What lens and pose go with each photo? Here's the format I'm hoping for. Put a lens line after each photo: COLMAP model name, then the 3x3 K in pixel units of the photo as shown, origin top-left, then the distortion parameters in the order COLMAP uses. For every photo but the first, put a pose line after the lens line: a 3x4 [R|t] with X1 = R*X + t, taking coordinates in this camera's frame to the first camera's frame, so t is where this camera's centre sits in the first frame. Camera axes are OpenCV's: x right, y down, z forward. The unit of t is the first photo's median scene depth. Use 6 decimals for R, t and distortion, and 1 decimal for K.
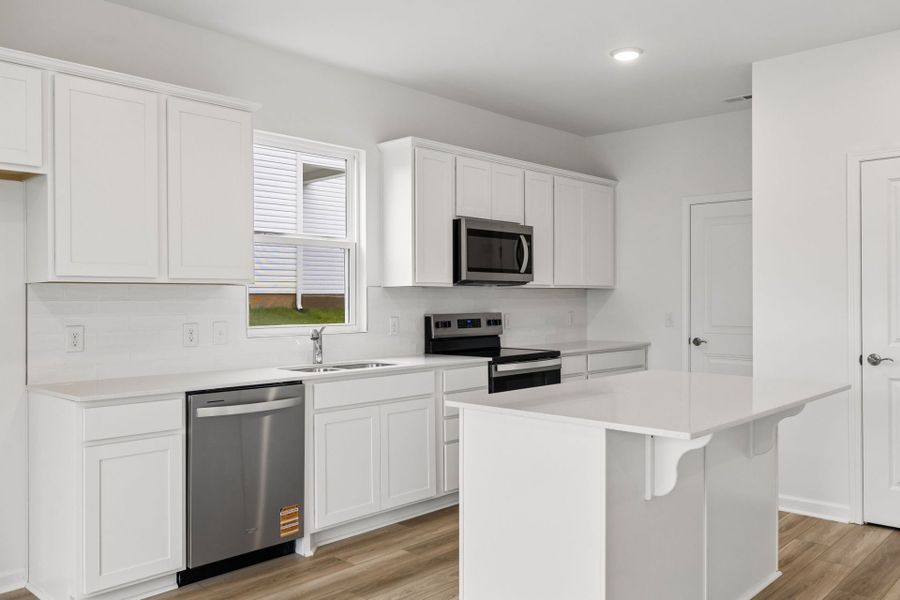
lens RADIAL K [[724.1, 0, 450.0], [0, 724.1, 300.0], [0, 0, 1]] dist [-0.005173, -0.000928]
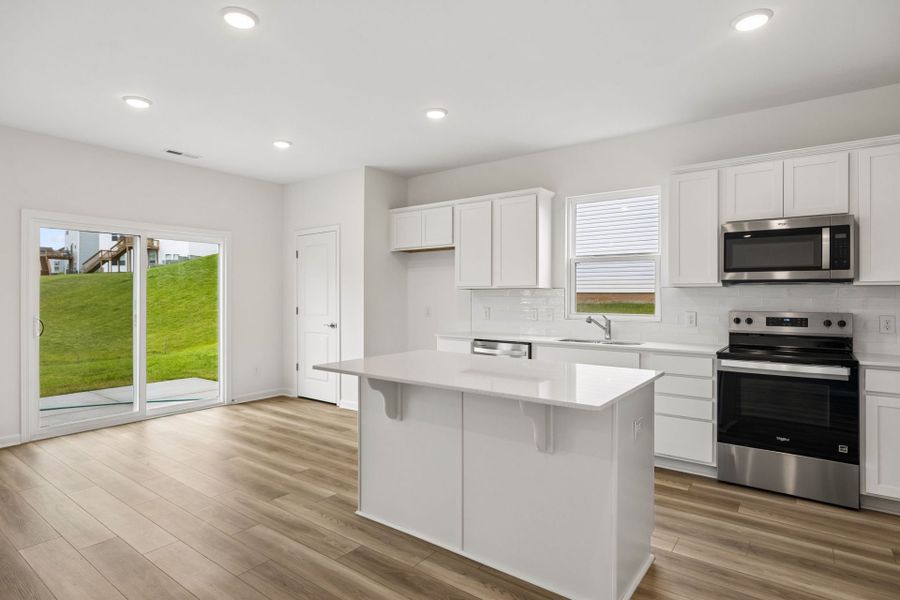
lens RADIAL K [[477.3, 0, 453.8], [0, 477.3, 294.3], [0, 0, 1]] dist [-0.000203, 0.000113]
pose [[0.115757, -0.000521, -0.993277, 0.706342], [-0.004766, 0.999988, -0.001080, -0.003550], [0.993266, 0.004859, 0.115753, 0.516758]]
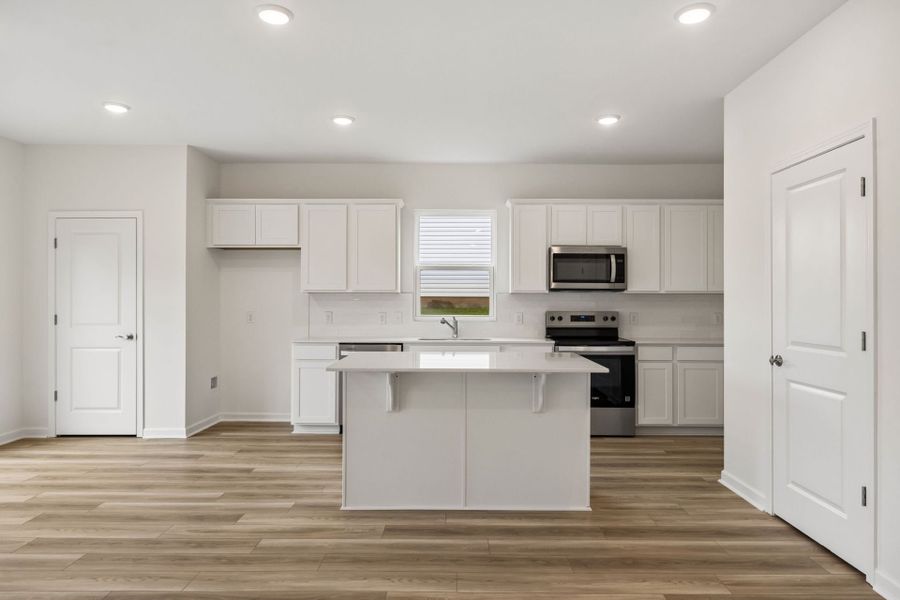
lens RADIAL K [[545.3, 0, 454.9], [0, 545.3, 297.1], [0, 0, 1]] dist [0.001973, 0.000439]
pose [[0.680368, 0.000678, -0.732870, 0.717338], [-0.006487, 0.999966, -0.005098, -0.002902], [0.732842, 0.008222, 0.680350, 0.093510]]
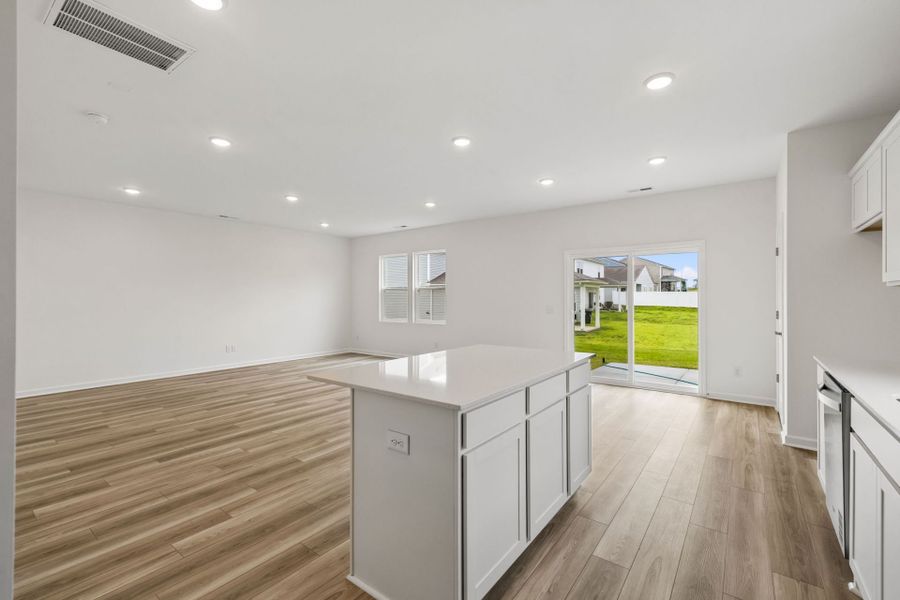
lens RADIAL K [[388.3, 0, 450.0], [0, 388.3, 300.0], [0, 0, 1]] dist [0.012611, 0.000199]
pose [[-0.993941, 0.002998, -0.109873, 0.264401], [0.002033, 0.999958, 0.008897, -0.005261], [0.109895, 0.008619, -0.993906, 1.086933]]
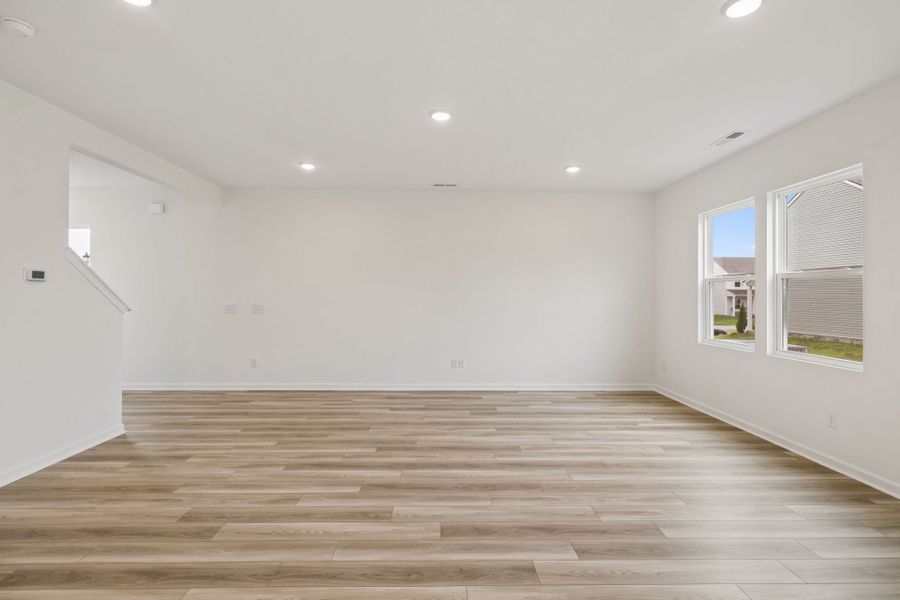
lens RADIAL K [[422.6, 0, 447.2], [0, 422.6, 296.8], [0, 0, 1]] dist [-0.000865, -0.000257]
pose [[-0.698385, -0.004801, 0.715706, 0.098441], [-0.001726, 0.999986, 0.005023, -0.002600], [-0.715720, 0.002273, -0.698384, 0.364271]]
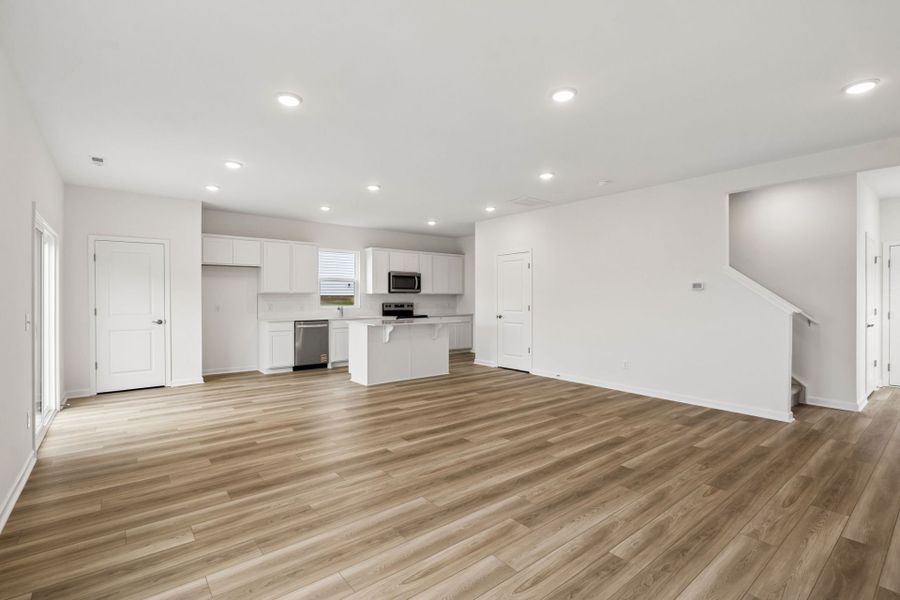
lens RADIAL K [[414.5, 0, 447.7], [0, 414.5, 299.0], [0, 0, 1]] dist [-0.002192, 0.000033]
pose [[0.989618, 0.002173, -0.143706, 0.526160], [-0.002280, 0.999997, -0.000582, 0.004311], [0.143705, 0.000903, 0.989620, -0.748525]]
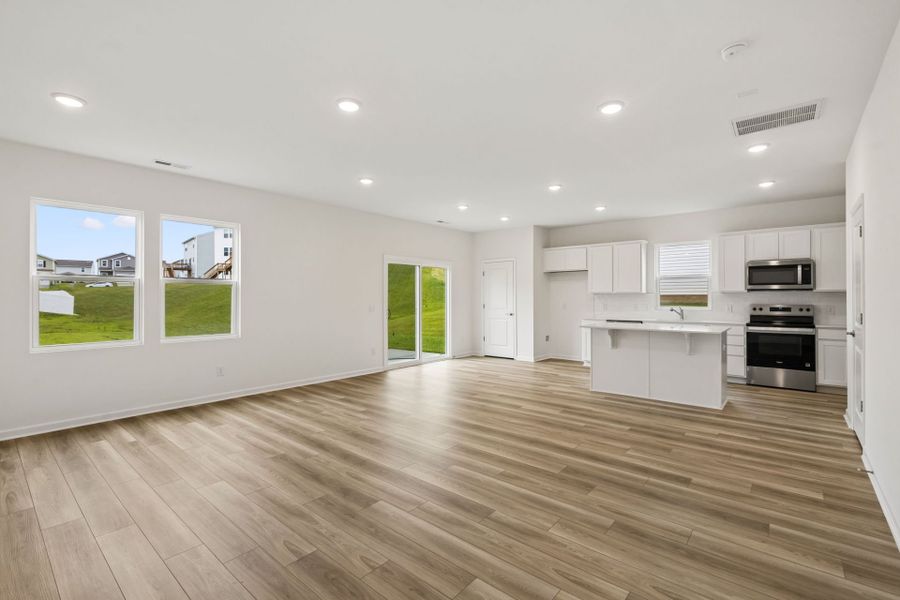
lens RADIAL K [[400.2, 0, 458.0], [0, 400.2, 295.1], [0, 0, 1]] dist [-0.000322, -0.000021]
pose [[0.061007, -0.005379, -0.998123, 1.239417], [-0.002180, 0.999982, -0.005523, -0.000065], [0.998135, 0.002512, 0.060994, 0.013873]]
